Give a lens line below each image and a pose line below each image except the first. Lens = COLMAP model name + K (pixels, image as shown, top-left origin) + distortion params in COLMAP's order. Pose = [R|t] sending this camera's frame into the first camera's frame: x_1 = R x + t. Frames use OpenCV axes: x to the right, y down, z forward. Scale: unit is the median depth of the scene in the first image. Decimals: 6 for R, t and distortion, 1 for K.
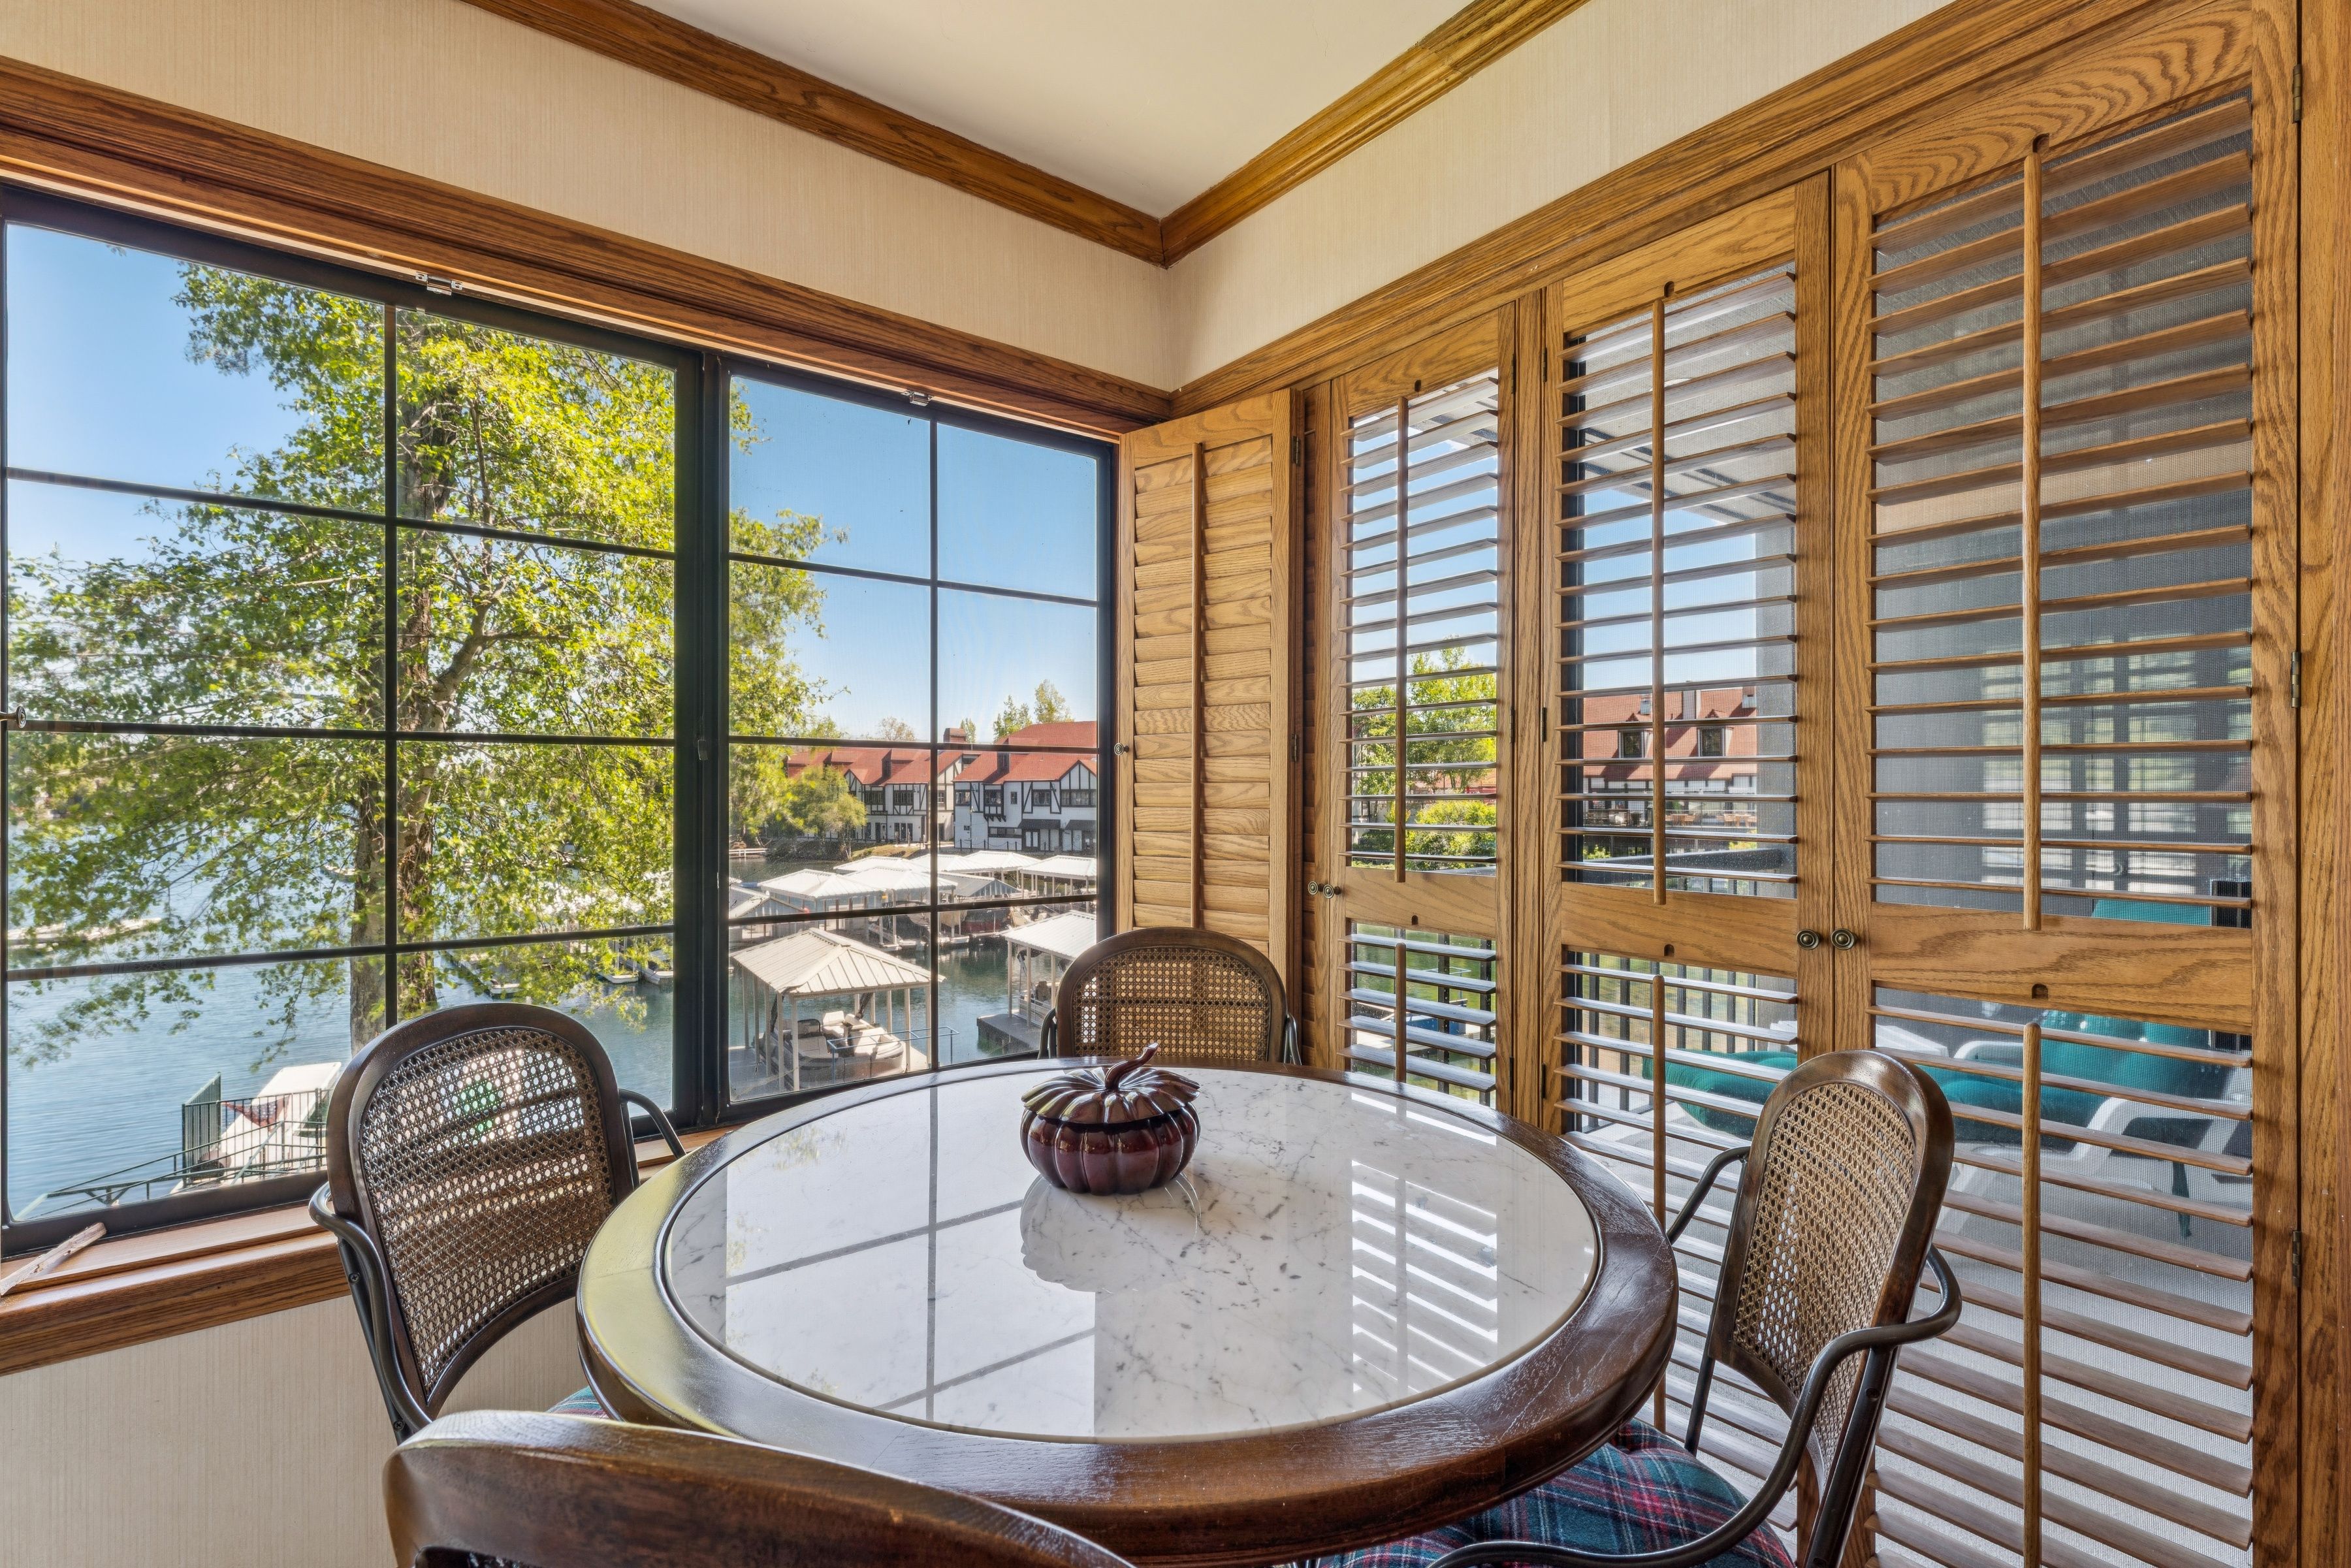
lens RADIAL K [[1055.3, 0, 1163.3], [0, 1055.3, 801.4], [0, 0, 1]] dist [0.017395, 0.000736]
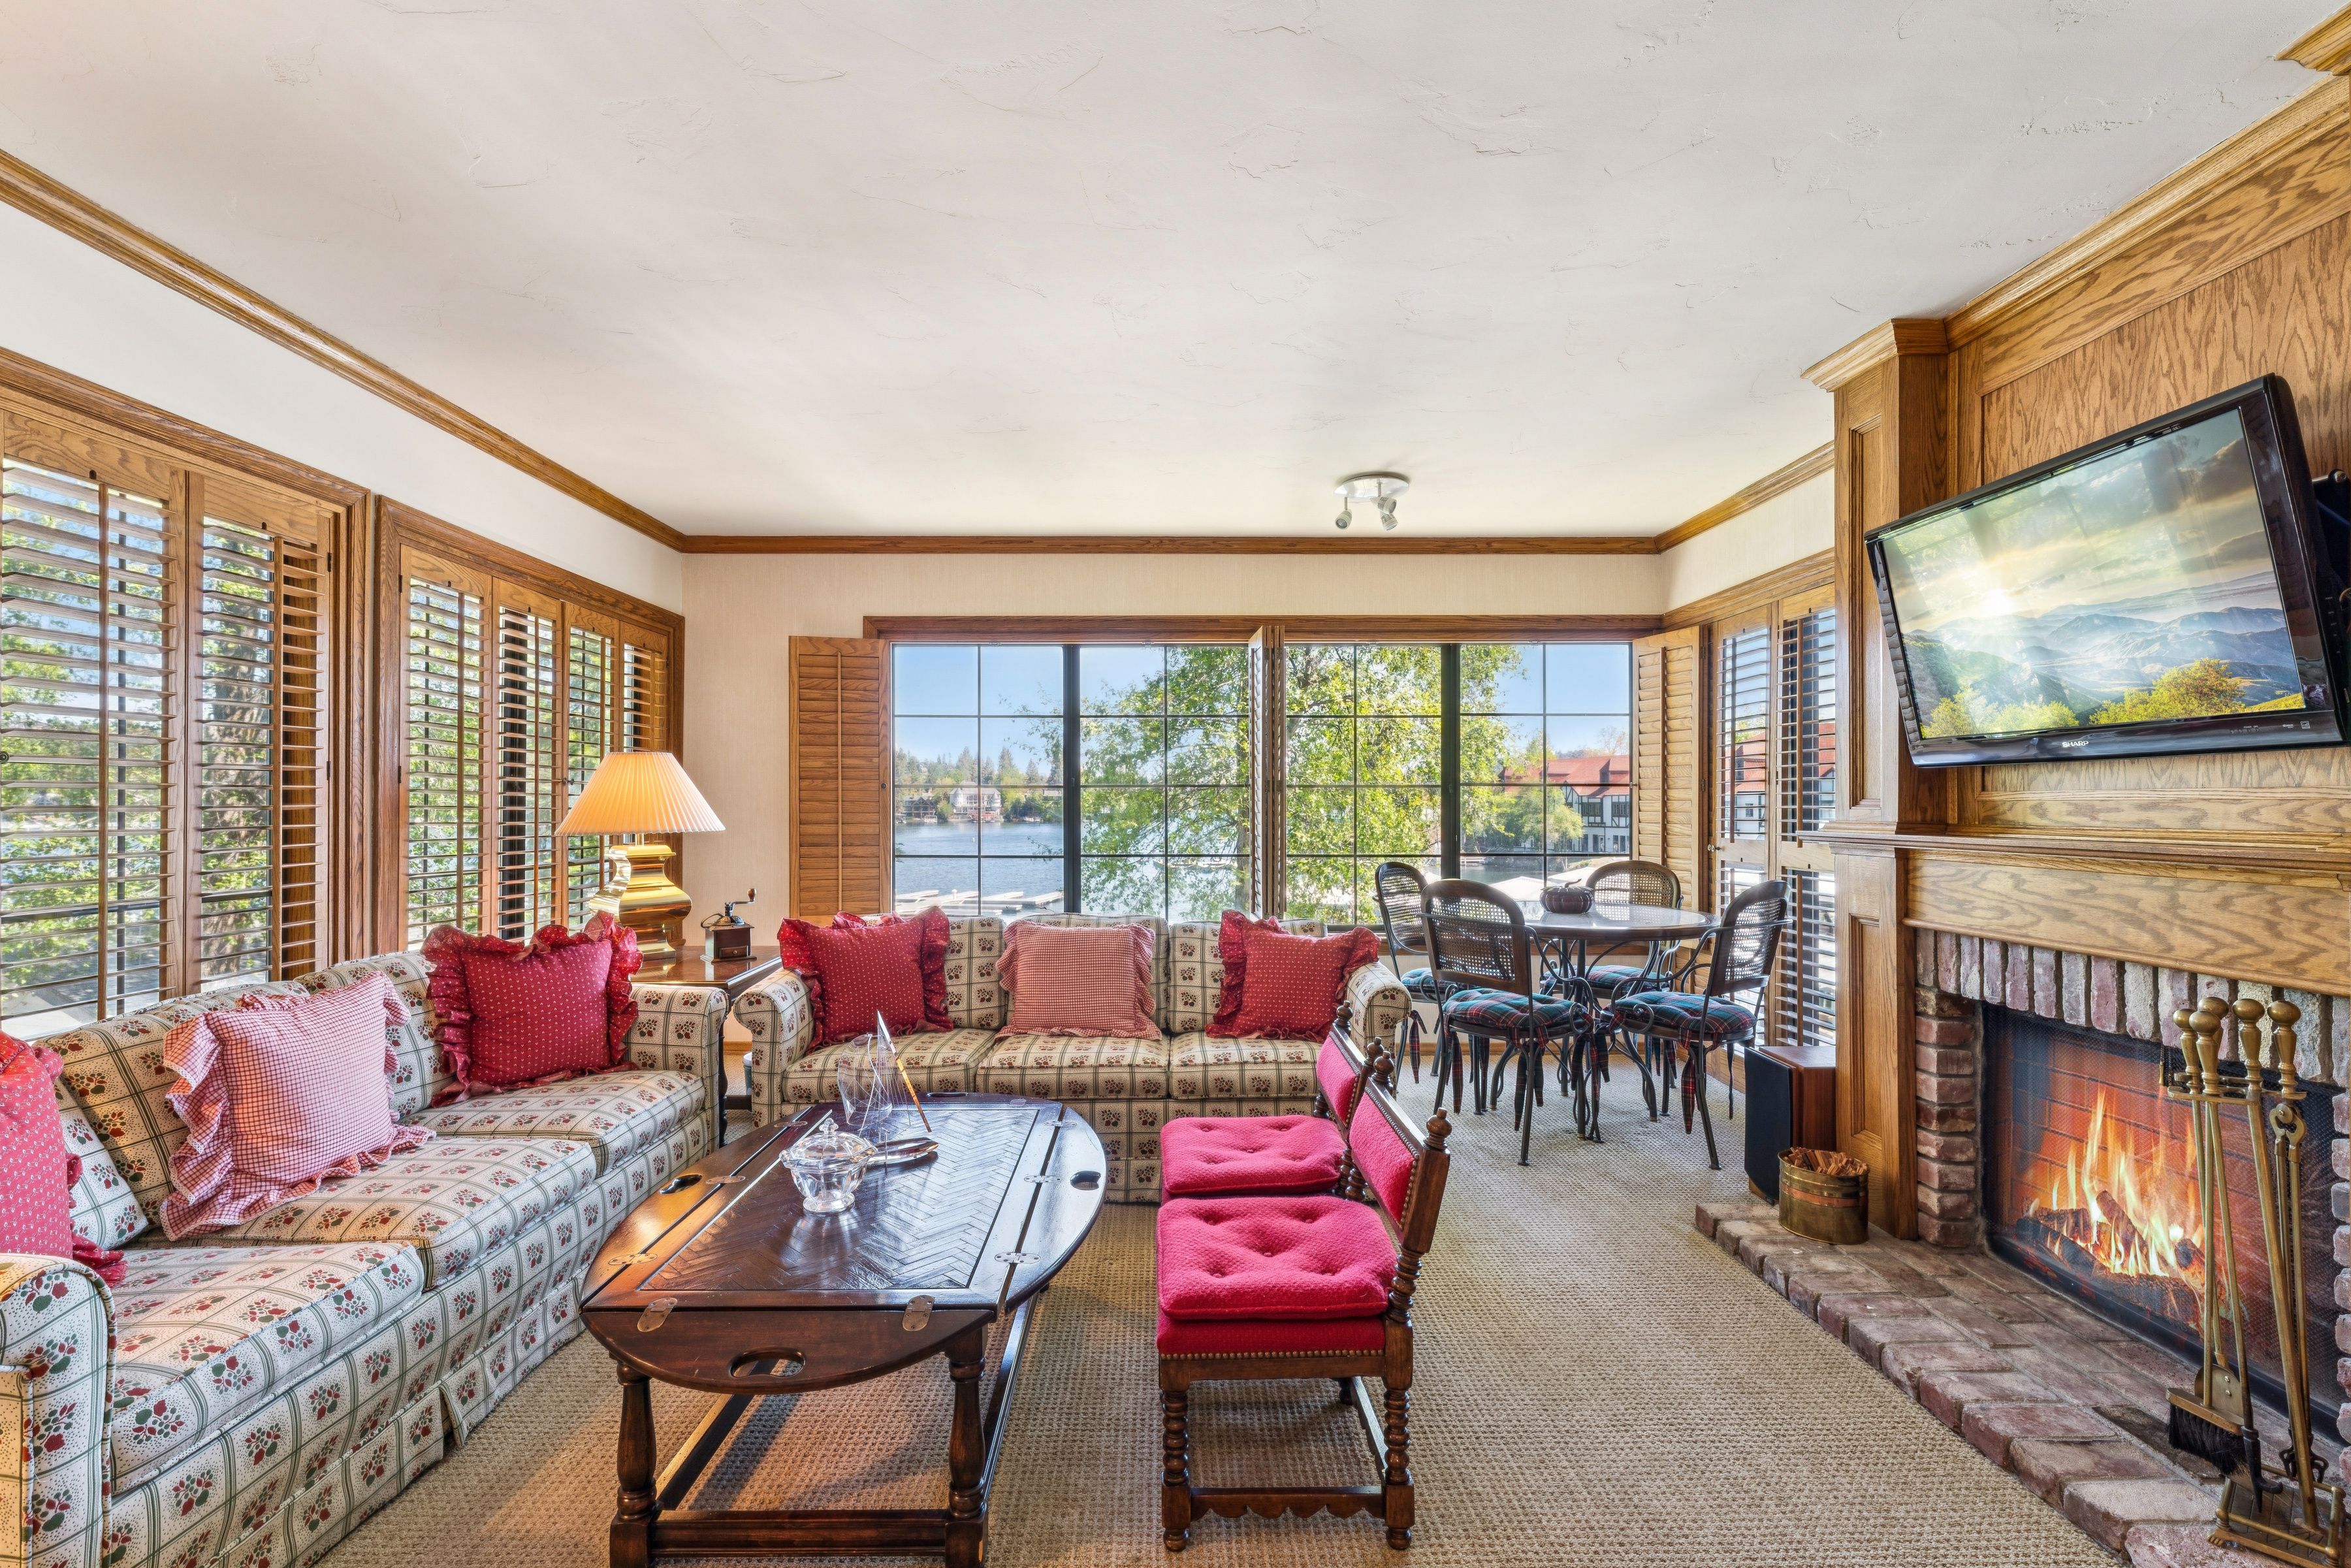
lens RADIAL K [[1055.3, 0, 1163.3], [0, 1055.3, 801.4], [0, 0, 1]] dist [0.017395, 0.000736]
pose [[0.793150, -0.005073, -0.609005, 0.552961], [-0.001739, 0.999942, -0.010594, 0.008969], [0.609024, 0.009462, 0.793095, -1.392289]]
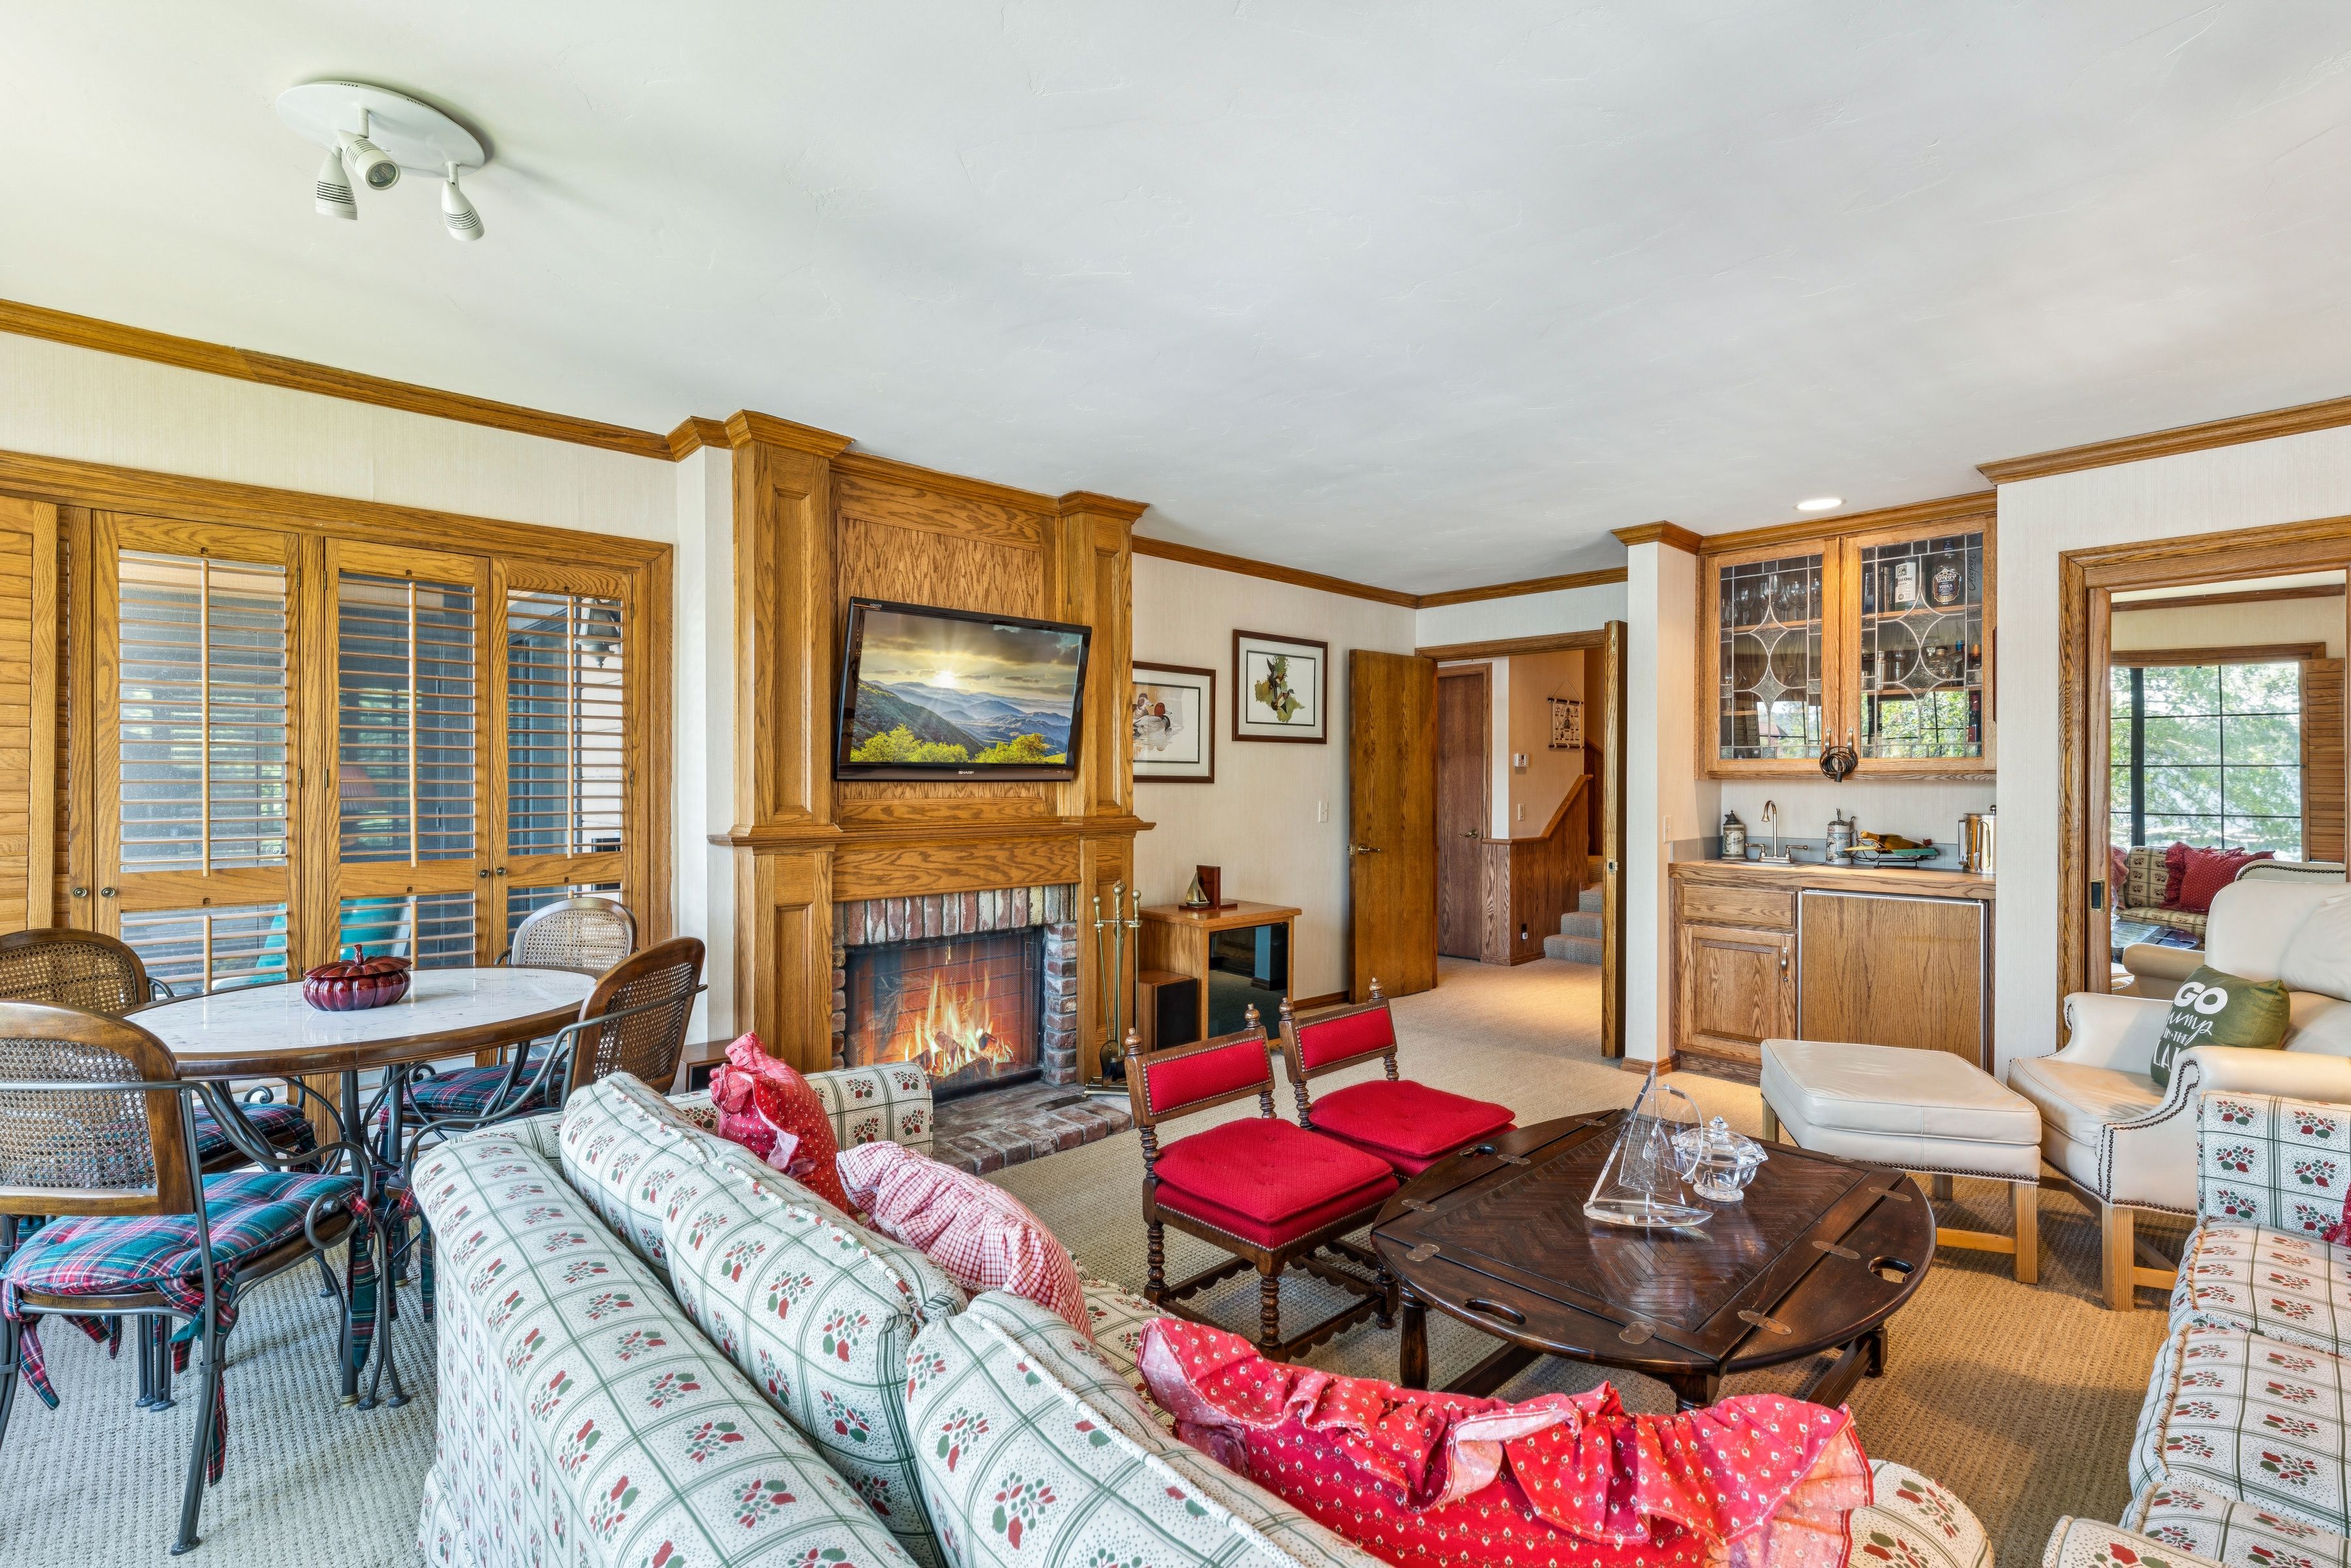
lens RADIAL K [[1083.2, 0, 1197.8], [0, 1083.2, 786.6], [0, 0, 1]] dist [0.050197, -0.000177]
pose [[-0.099104, 0.005018, 0.995064, -1.265225], [0.016183, 0.999863, -0.003430, -0.022336], [-0.994945, 0.015763, -0.099172, -0.213936]]
